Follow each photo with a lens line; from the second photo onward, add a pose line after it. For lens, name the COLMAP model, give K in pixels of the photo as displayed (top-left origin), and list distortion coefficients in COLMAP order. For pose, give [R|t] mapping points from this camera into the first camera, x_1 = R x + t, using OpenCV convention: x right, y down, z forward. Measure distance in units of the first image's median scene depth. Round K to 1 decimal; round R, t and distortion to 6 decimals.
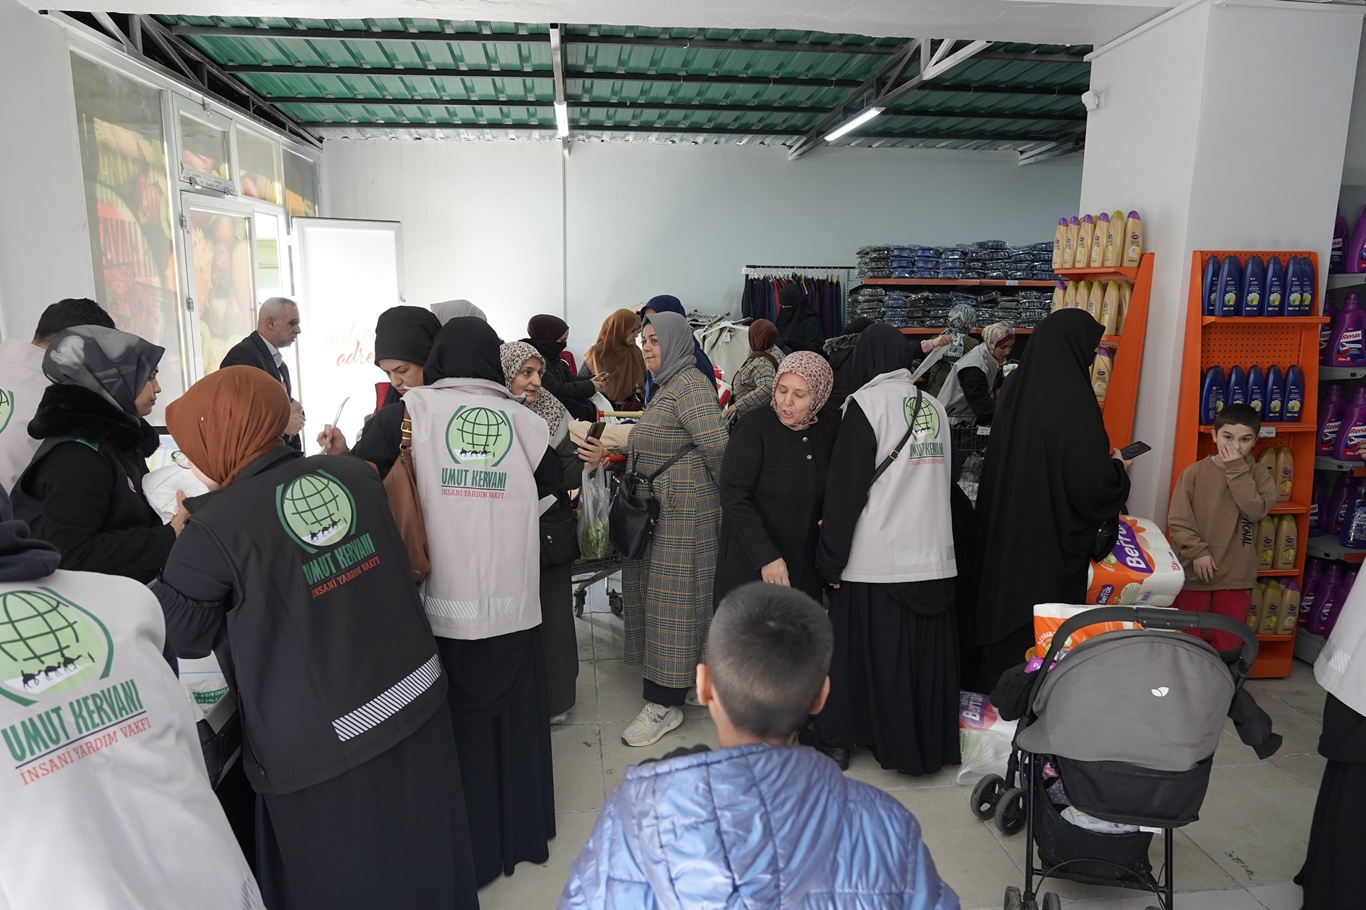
lens RADIAL K [[918.8, 0, 686.2], [0, 918.8, 455.4], [0, 0, 1]] dist [-0.046250, 0.028854]
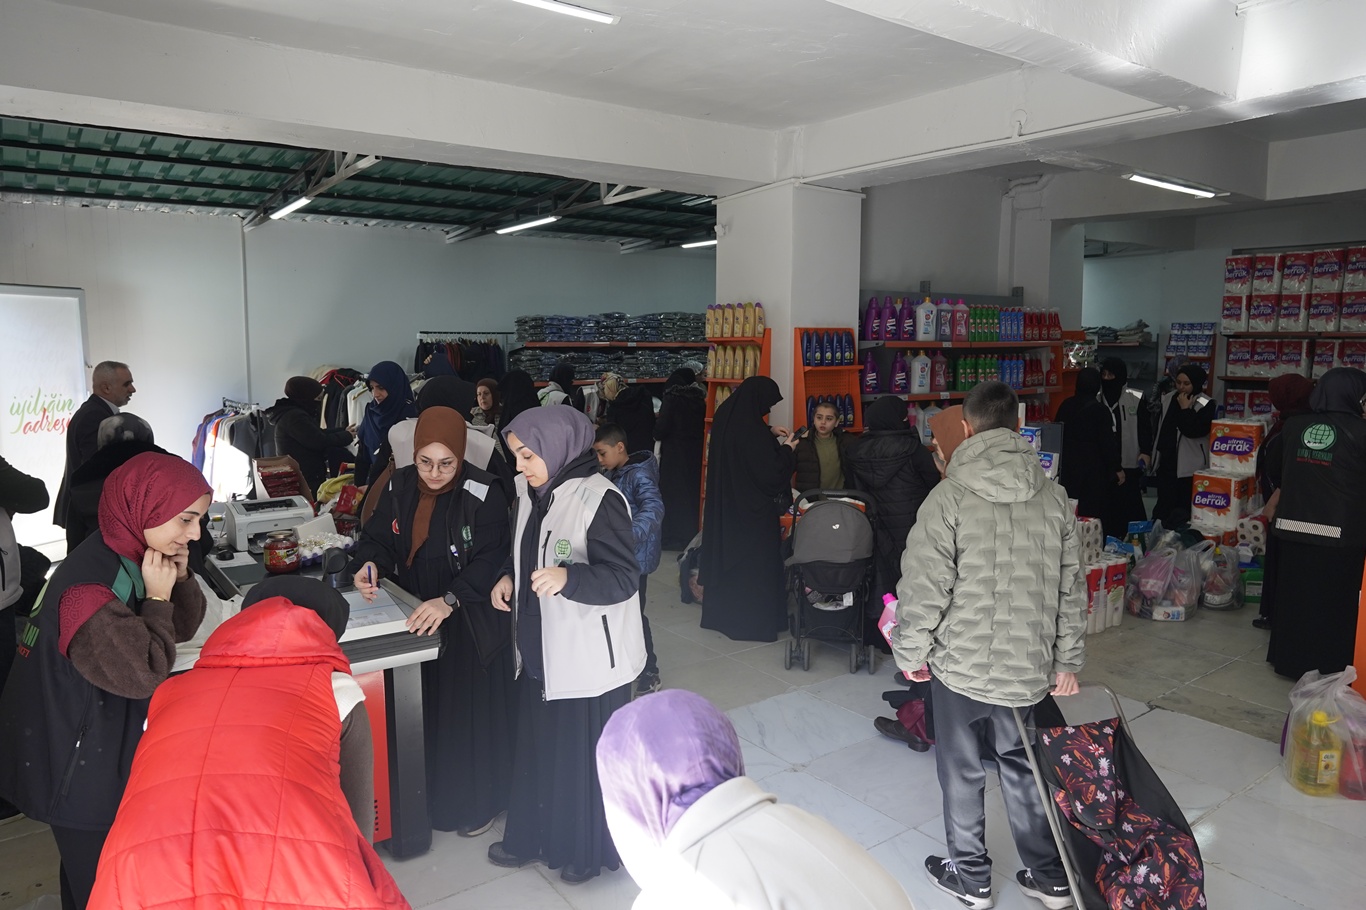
lens RADIAL K [[918.8, 0, 679.7], [0, 918.8, 455.3], [0, 0, 1]] dist [-0.046250, 0.028854]
pose [[0.878462, -0.060798, 0.473928, -0.370252], [0.089877, 0.995192, -0.038925, 0.046334], [-0.469282, 0.076789, 0.879703, -0.310050]]
